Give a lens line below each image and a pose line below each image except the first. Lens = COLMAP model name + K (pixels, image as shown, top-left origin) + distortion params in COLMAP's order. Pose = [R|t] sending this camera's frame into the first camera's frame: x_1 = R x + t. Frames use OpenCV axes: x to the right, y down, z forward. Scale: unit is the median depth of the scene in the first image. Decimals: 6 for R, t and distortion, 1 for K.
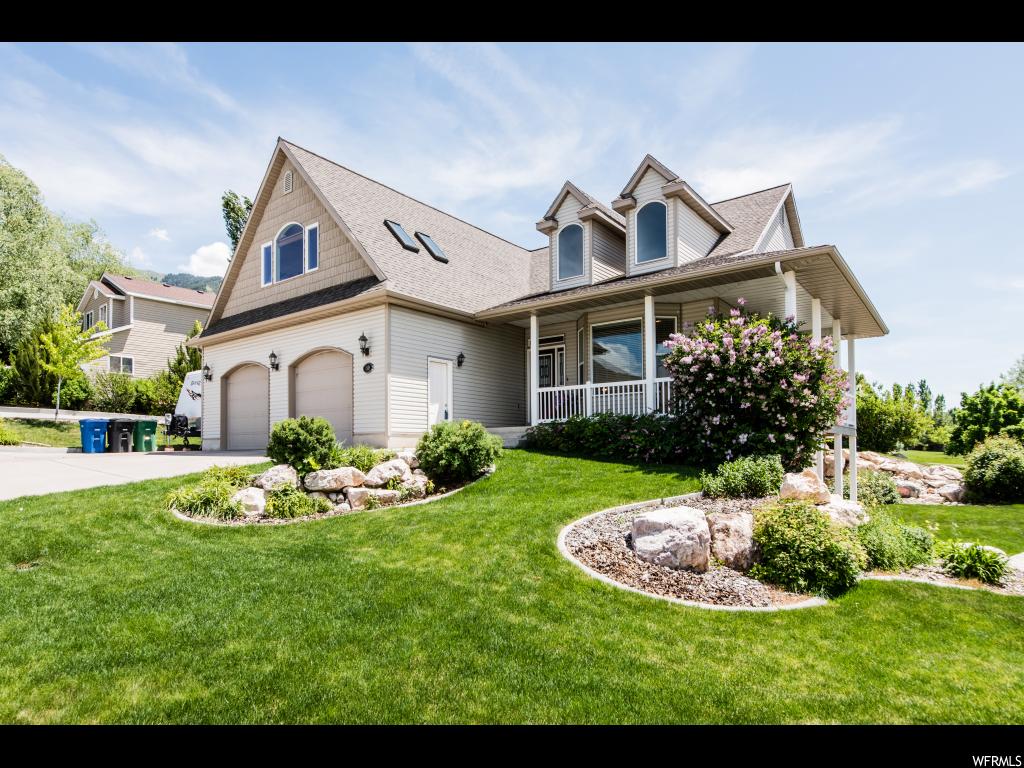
lens RADIAL K [[592.3, 0, 512.0], [0, 592.3, 384.0], [0, 0, 1]] dist [-0.002308, -0.000527]
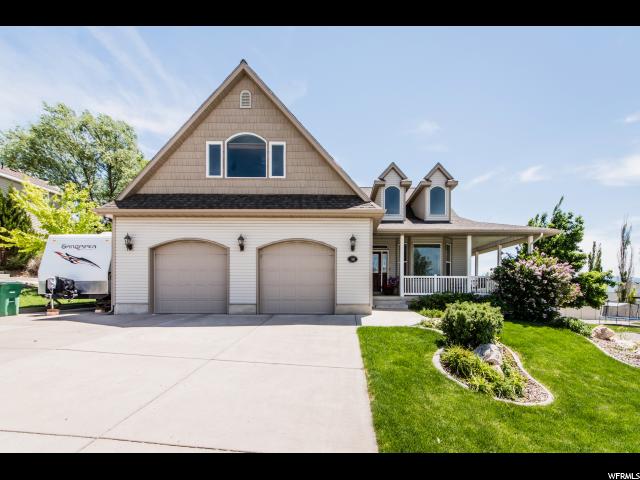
lens RADIAL K [[277.0, 0, 320.2], [0, 277.0, 266.0], [0, 0, 1]] dist [0.000073, -0.000069]
pose [[0.788895, 0.052089, 0.612317, -0.652266], [-0.079146, 0.996715, 0.017180, -0.014736], [-0.609410, -0.062015, 0.790426, 0.462726]]
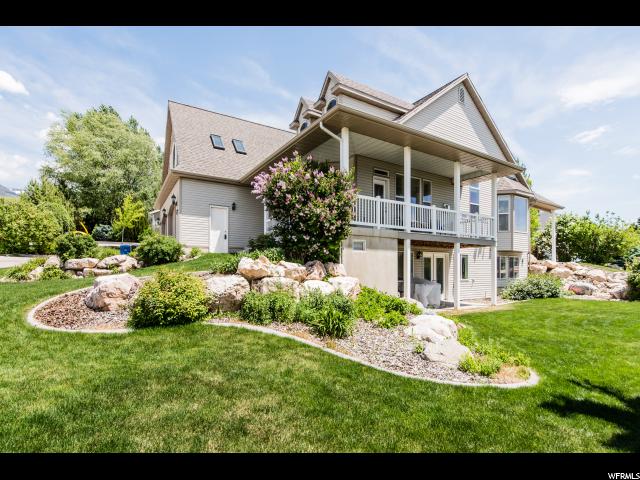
lens RADIAL K [[326.2, 0, 320.0], [0, 326.2, 240.0], [0, 0, 1]] dist [0.001949, 0.000304]
pose [[0.939692, -0.022479, -0.341283, 0.491591], [0.029898, 0.999417, 0.016493, 0.052505], [0.340713, -0.025702, 0.939816, 0.151245]]
